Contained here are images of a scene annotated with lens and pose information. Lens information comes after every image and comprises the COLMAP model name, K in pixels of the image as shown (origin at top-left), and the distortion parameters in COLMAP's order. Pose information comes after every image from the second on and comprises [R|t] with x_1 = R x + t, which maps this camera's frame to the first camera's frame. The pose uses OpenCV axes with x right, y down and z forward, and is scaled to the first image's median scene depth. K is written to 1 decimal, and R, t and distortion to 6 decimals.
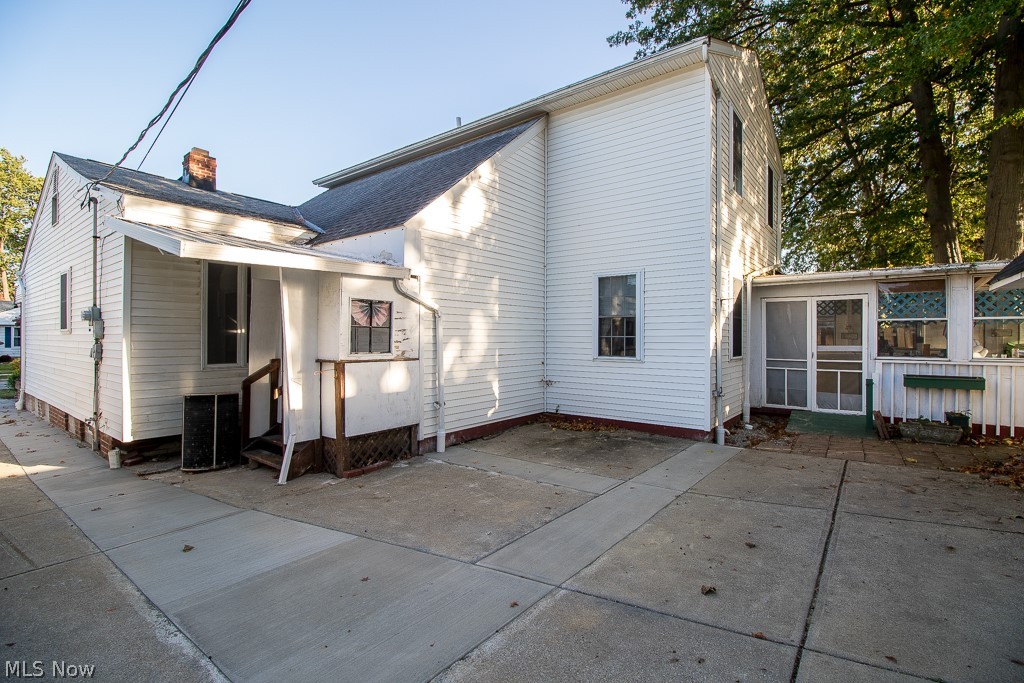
lens RADIAL K [[472.6, 0, 515.7], [0, 472.6, 336.5], [0, 0, 1]] dist [-0.000761, -0.012245]
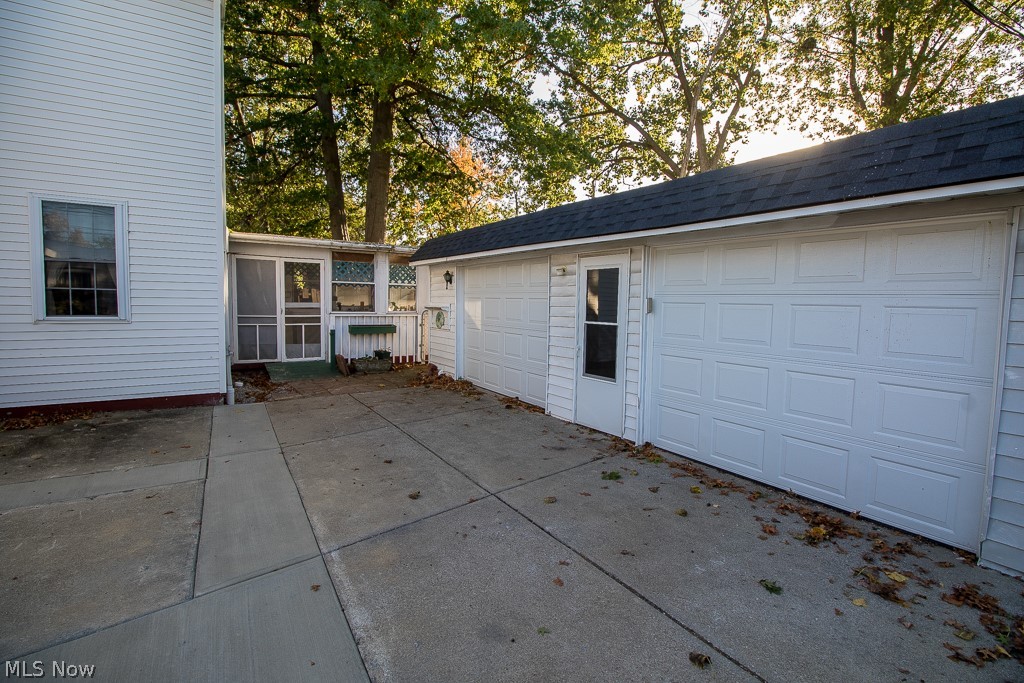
lens RADIAL K [[472.6, 0, 515.7], [0, 472.6, 336.5], [0, 0, 1]] dist [-0.000761, -0.012245]
pose [[0.329236, -0.062672, 0.942166, -0.342066], [-0.019126, 0.997148, 0.073012, 0.011466], [-0.944054, -0.042058, 0.327098, 0.185492]]
